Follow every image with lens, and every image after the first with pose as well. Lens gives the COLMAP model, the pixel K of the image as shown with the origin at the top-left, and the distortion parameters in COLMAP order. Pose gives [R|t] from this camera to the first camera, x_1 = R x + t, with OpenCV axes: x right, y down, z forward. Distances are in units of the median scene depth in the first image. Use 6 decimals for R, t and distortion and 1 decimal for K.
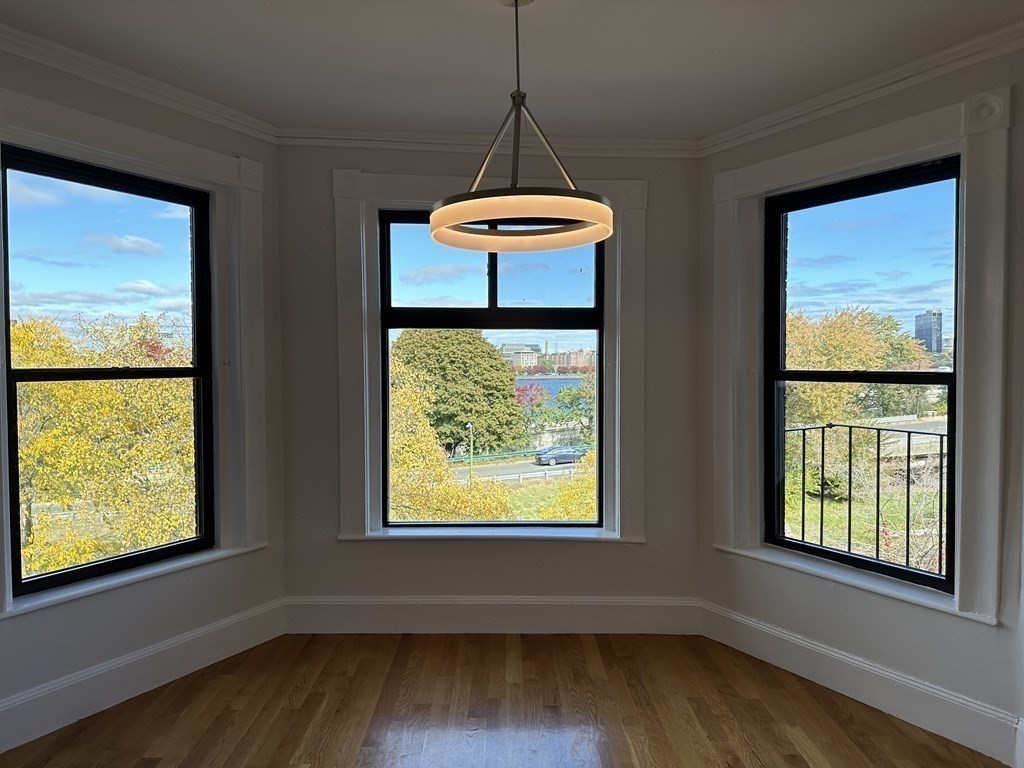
lens RADIAL K [[719.6, 0, 512.0], [0, 719.6, 384.0], [0, 0, 1]] dist [0.028516, -0.041128]
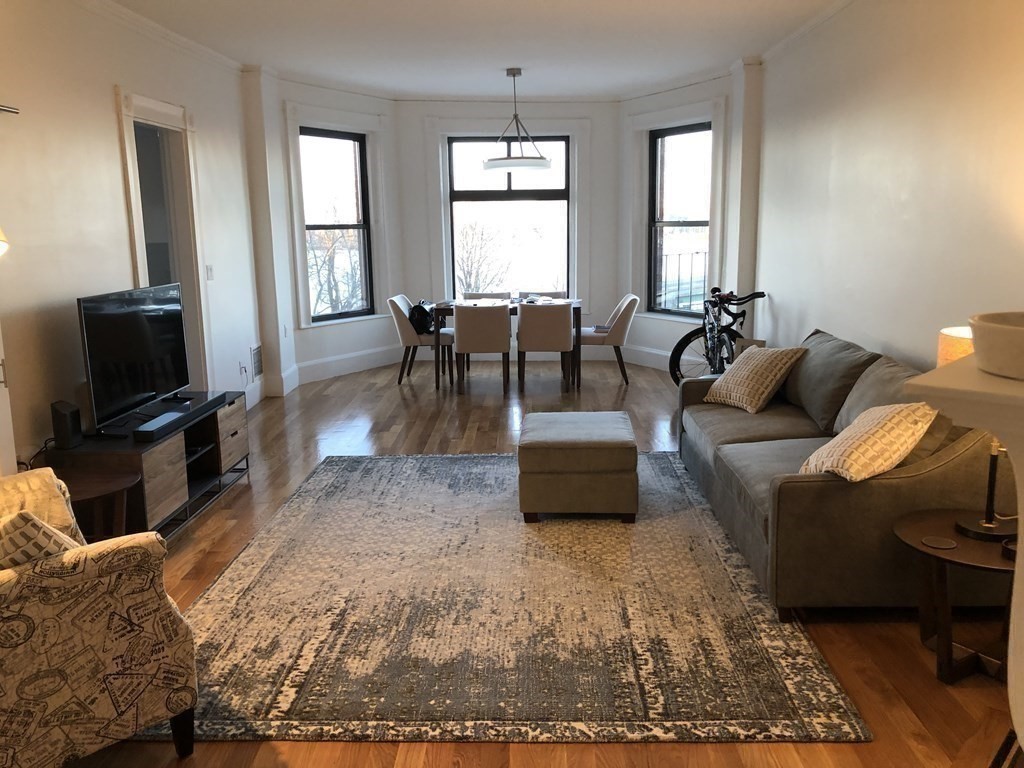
lens RADIAL K [[838.0, 0, 512.0], [0, 838.0, 384.0], [0, 0, 1]] dist [0.000526, -0.006698]
pose [[0.999626, -0.013249, -0.023909, 0.027178], [0.016421, 0.990328, 0.137768, 0.100530], [0.021853, -0.138109, 0.990176, -1.311990]]
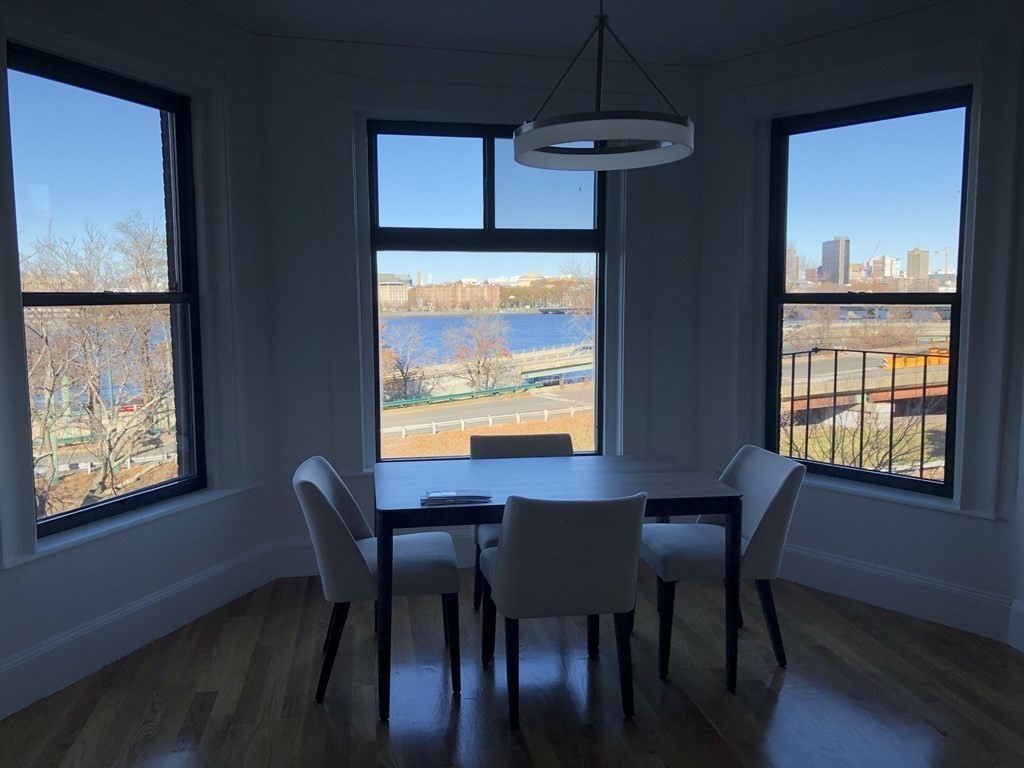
lens RADIAL K [[838.0, 0, 512.0], [0, 838.0, 384.0], [0, 0, 1]] dist [0.000526, -0.006698]
pose [[0.989363, -0.020626, 0.143996, -0.174098], [0.009647, 0.997021, 0.076531, 0.014137], [-0.145145, -0.074328, 0.986615, -0.106105]]
